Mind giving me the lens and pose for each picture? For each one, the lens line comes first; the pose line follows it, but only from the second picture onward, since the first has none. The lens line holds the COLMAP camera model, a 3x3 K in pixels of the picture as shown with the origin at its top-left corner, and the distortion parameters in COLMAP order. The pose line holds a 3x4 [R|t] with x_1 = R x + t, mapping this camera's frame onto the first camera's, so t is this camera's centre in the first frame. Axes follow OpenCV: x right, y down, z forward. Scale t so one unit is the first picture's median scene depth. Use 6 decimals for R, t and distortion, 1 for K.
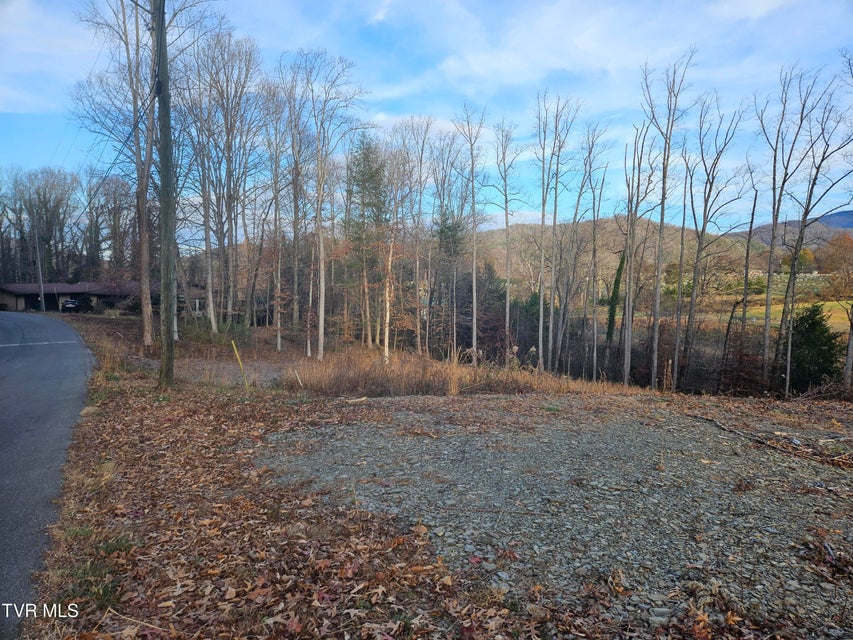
lens RADIAL K [[563.9, 0, 429.1], [0, 563.9, 316.0], [0, 0, 1]] dist [0.087657, -0.070413]
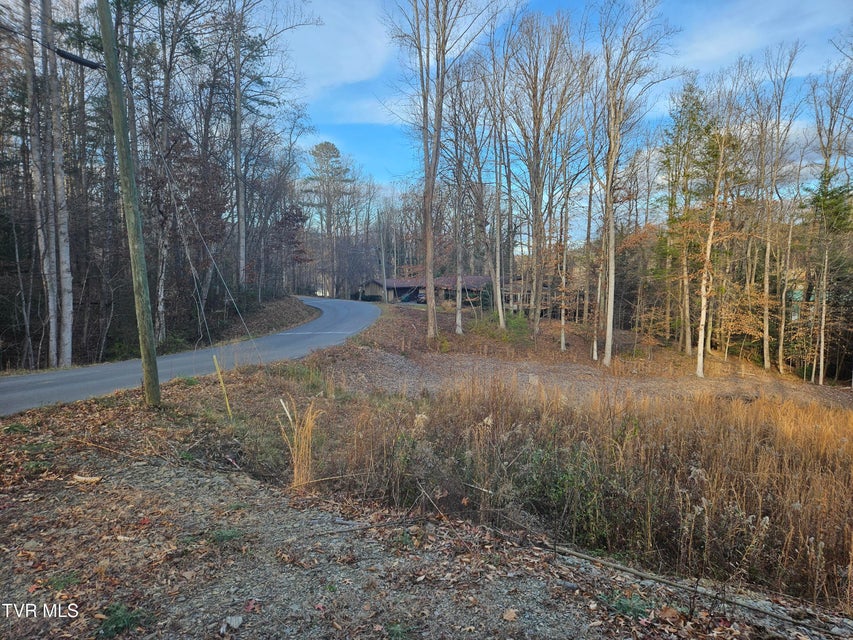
lens RADIAL K [[563.9, 0, 427.2], [0, 563.9, 325.8], [0, 0, 1]] dist [0.087657, -0.070413]
pose [[0.796013, 0.041757, -0.603837, 0.111135], [-0.021602, 0.998942, 0.040603, -0.011004], [0.604893, -0.019277, 0.796073, 0.145617]]
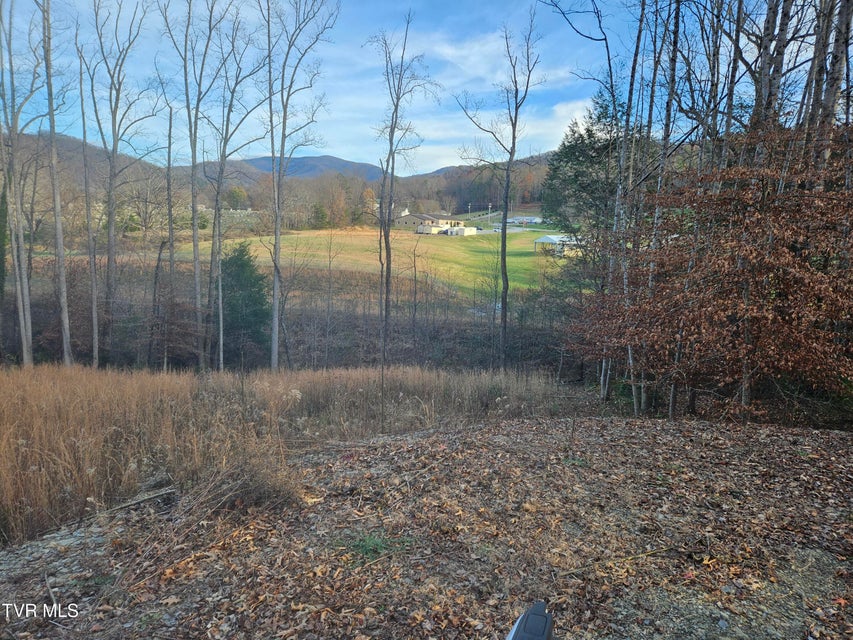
lens RADIAL K [[563.9, 0, 428.3], [0, 563.9, 318.4], [0, 0, 1]] dist [0.087657, -0.070413]
pose [[0.632896, -0.119489, 0.764961, 0.116664], [0.027601, 0.990873, 0.131941, -0.012304], [-0.773744, -0.062392, 0.630418, 0.148261]]
